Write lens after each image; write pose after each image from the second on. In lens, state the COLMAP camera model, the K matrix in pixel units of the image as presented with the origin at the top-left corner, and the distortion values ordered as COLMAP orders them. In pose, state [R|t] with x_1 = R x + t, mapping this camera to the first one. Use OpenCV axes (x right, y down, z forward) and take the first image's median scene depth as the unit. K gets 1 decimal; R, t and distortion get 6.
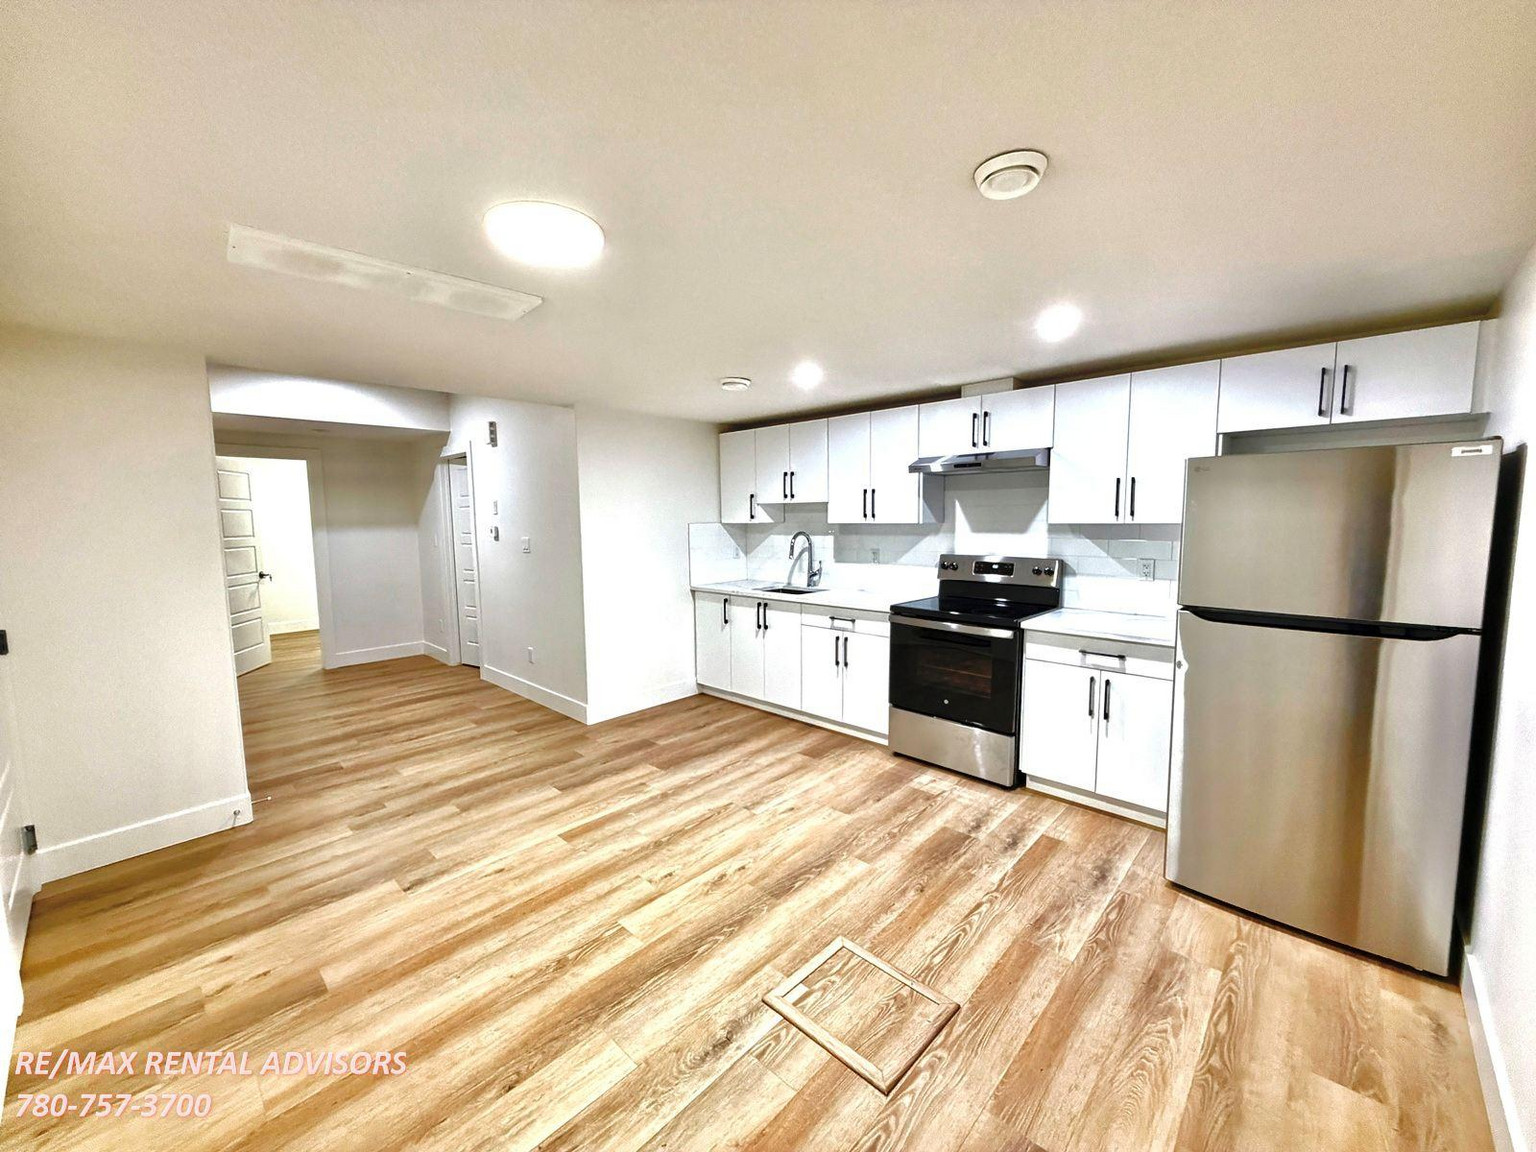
lens RADIAL K [[609.9, 0, 766.1], [0, 609.9, 581.0], [0, 0, 1]] dist [-0.000320, -0.000437]
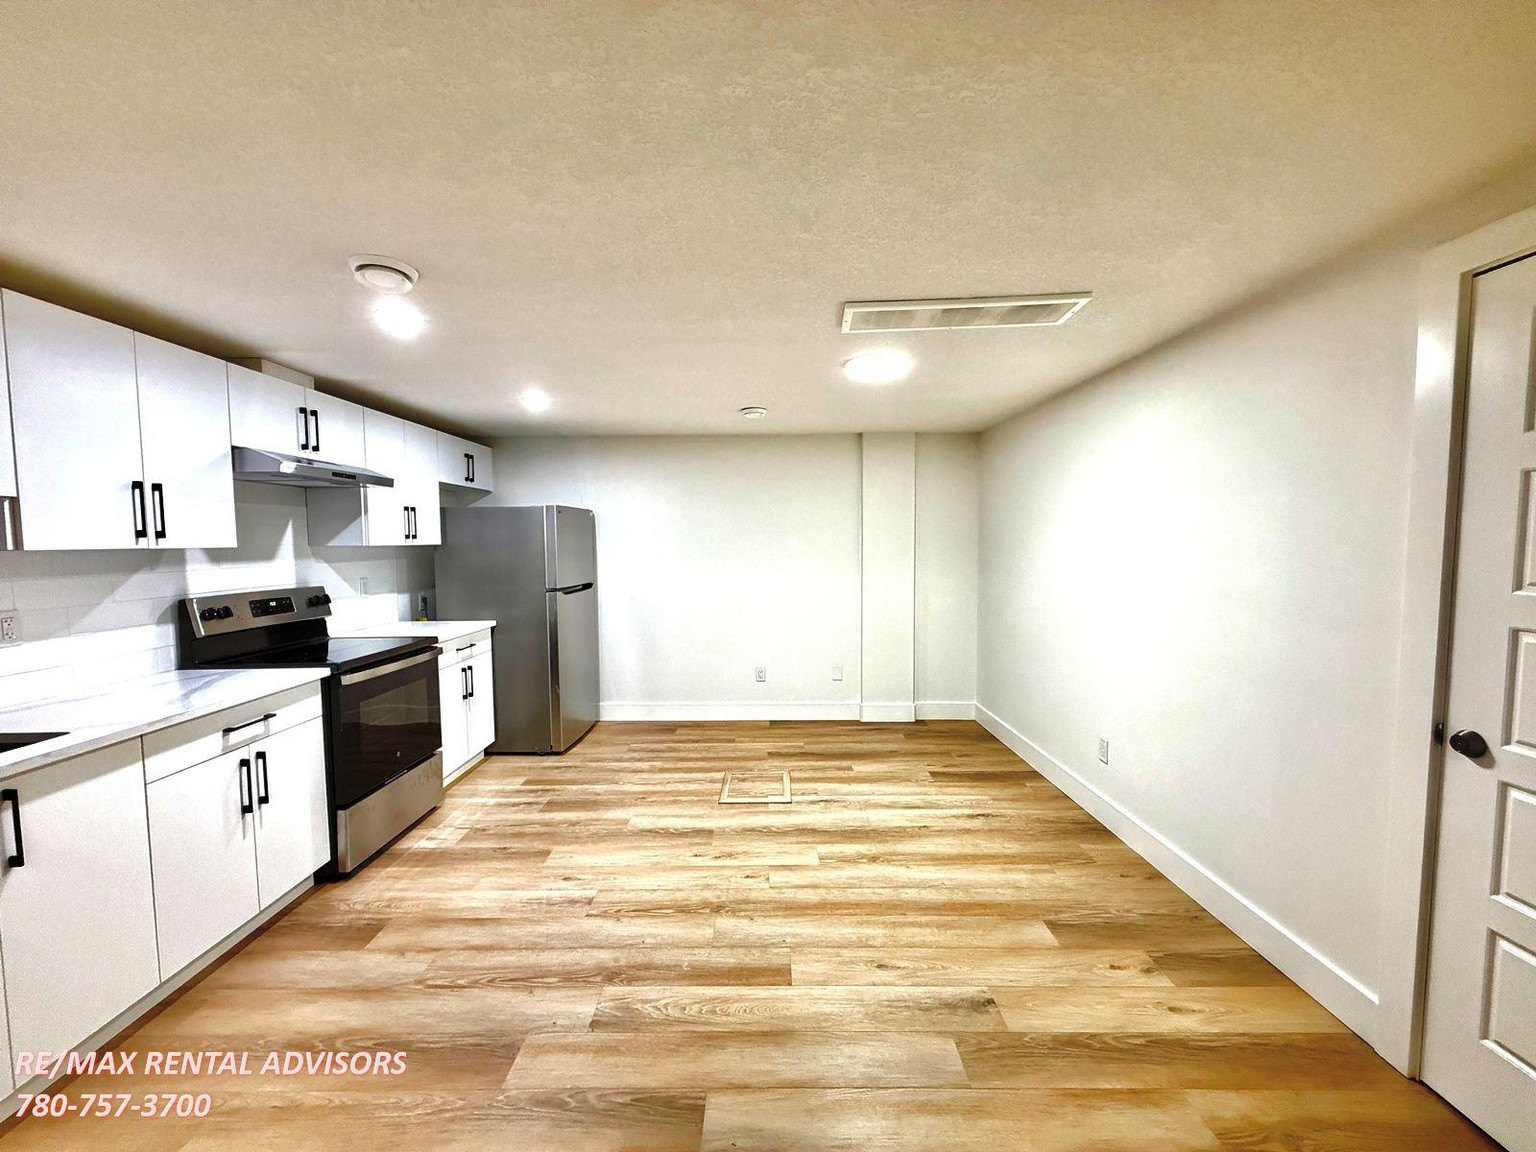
lens RADIAL K [[609.9, 0, 764.4], [0, 609.9, 579.9], [0, 0, 1]] dist [-0.000320, -0.000437]
pose [[-0.682983, -0.031742, 0.729745, -0.800270], [0.092800, 0.987189, 0.129793, -0.125870], [-0.724516, 0.156367, -0.671287, 1.398570]]
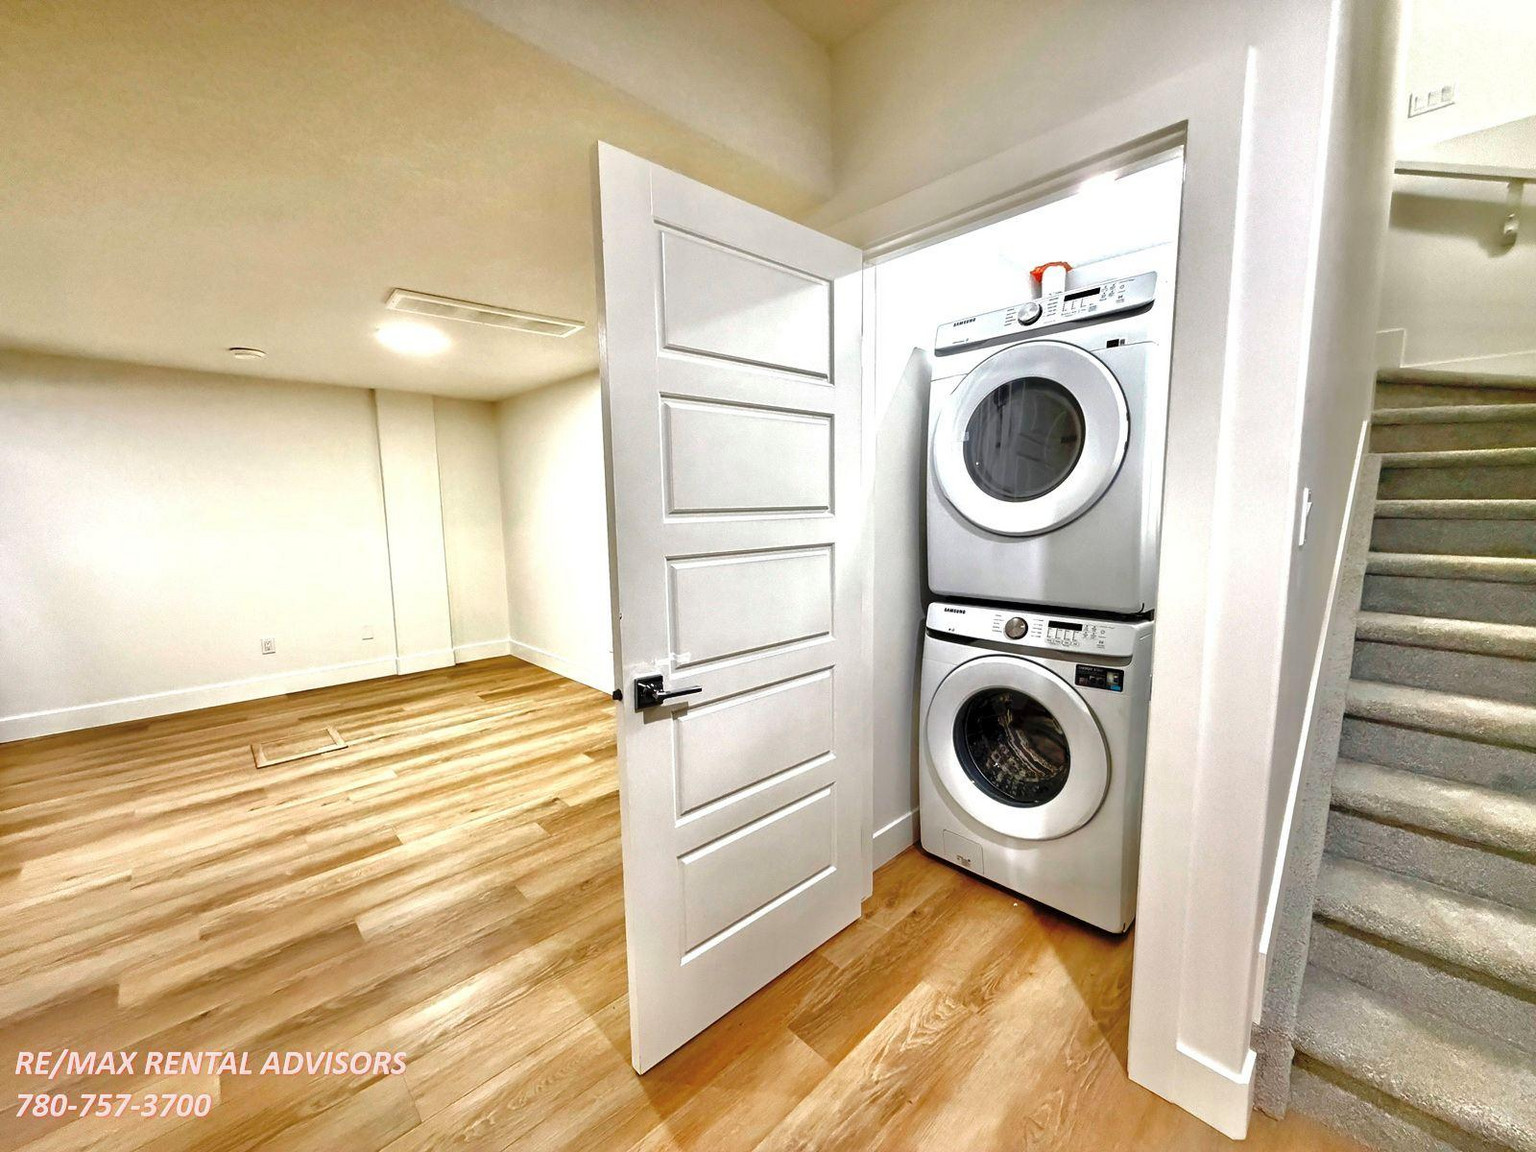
lens RADIAL K [[609.9, 0, 763.4], [0, 609.9, 579.3], [0, 0, 1]] dist [-0.000320, -0.000437]
pose [[-0.998716, 0.015089, 0.048354, -0.886856], [0.025709, 0.973507, 0.227207, -0.127661], [-0.043644, 0.228159, -0.972645, 1.710174]]
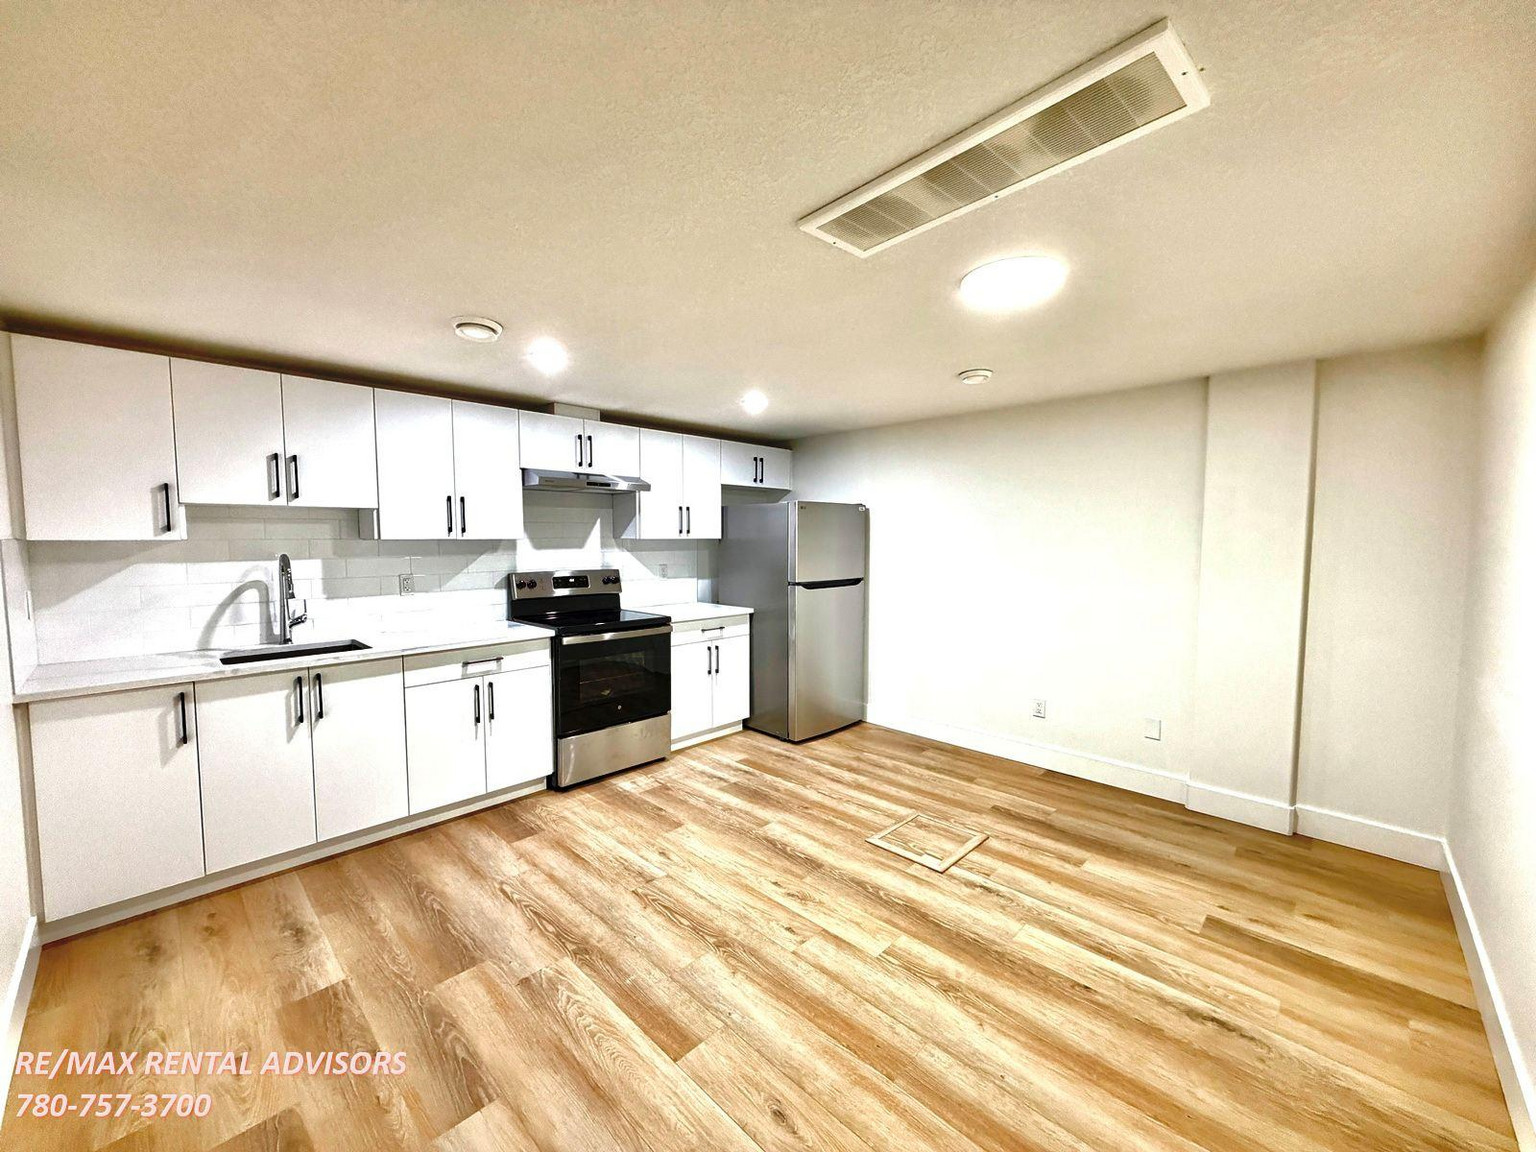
lens RADIAL K [[609.9, 0, 763.8], [0, 609.9, 578.7], [0, 0, 1]] dist [-0.000320, -0.000437]
pose [[0.020175, -0.058930, 0.998058, -0.887039], [0.106757, 0.992681, 0.056455, -0.066489], [-0.994080, 0.105411, 0.026319, 0.842770]]
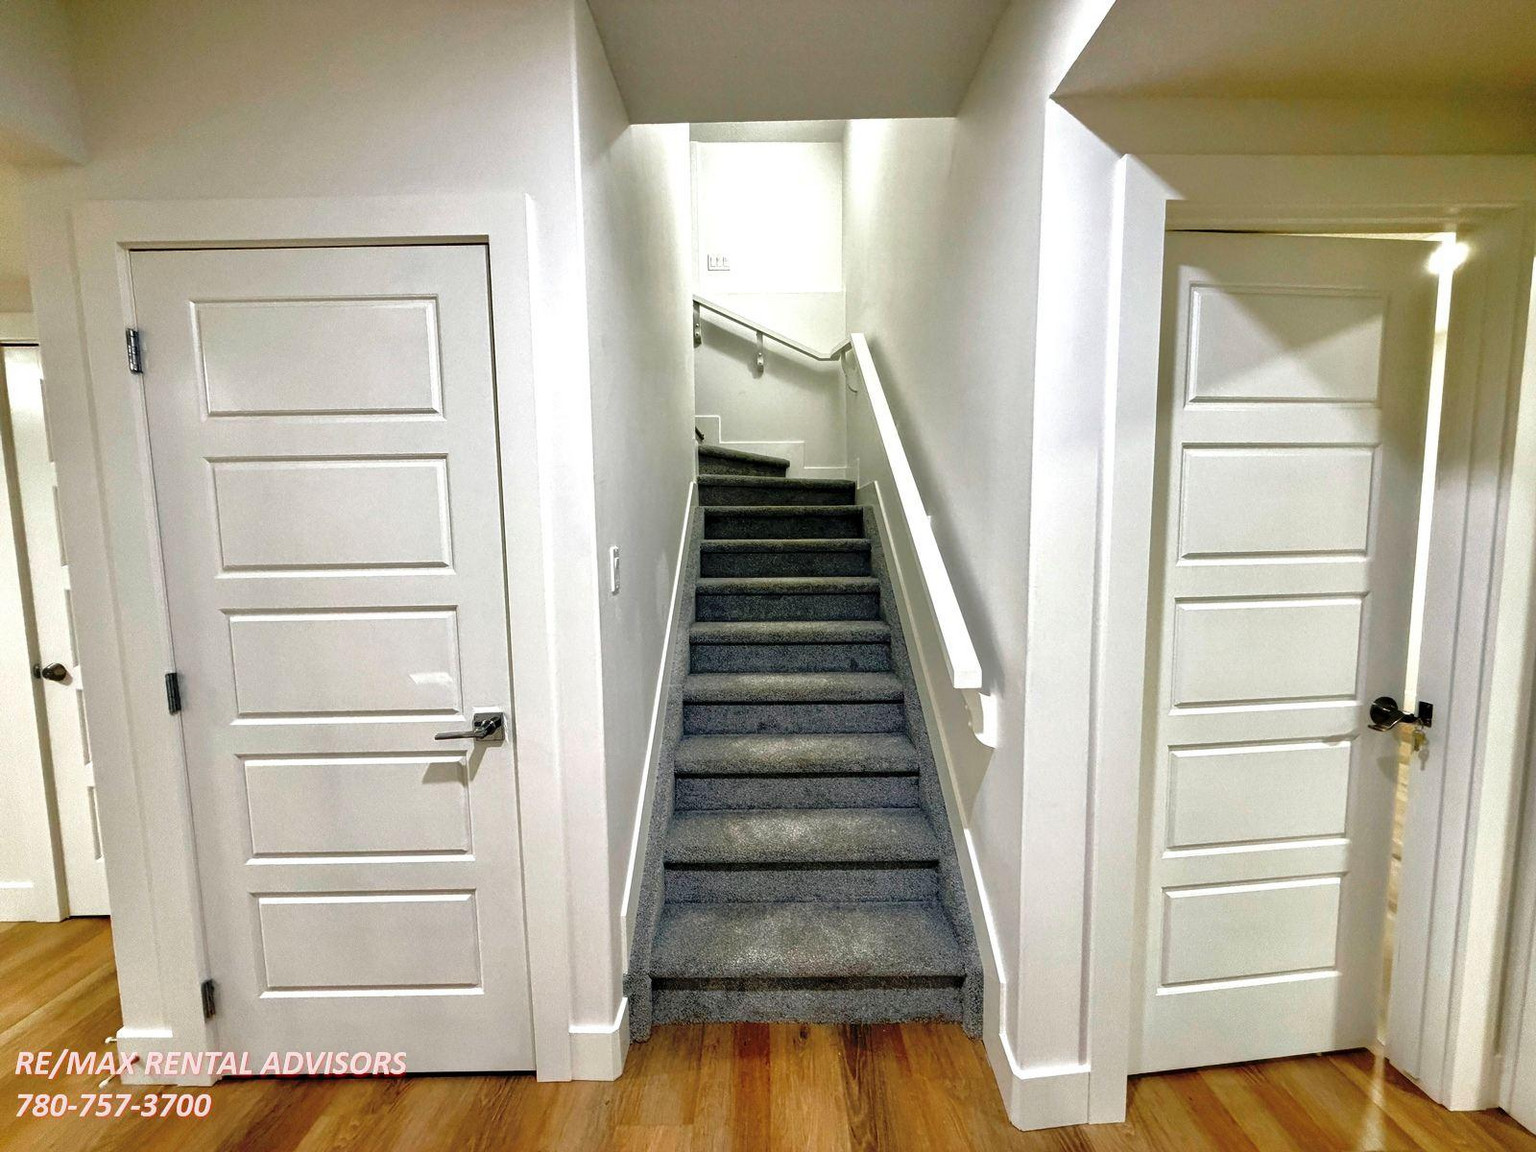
lens RADIAL K [[609.9, 0, 767.3], [0, 609.9, 581.4], [0, 0, 1]] dist [-0.000320, -0.000437]
pose [[-0.725278, 0.085876, -0.683080, -0.969612], [-0.053165, 0.982241, 0.179935, -0.158942], [0.686401, 0.166818, -0.707832, 1.758141]]
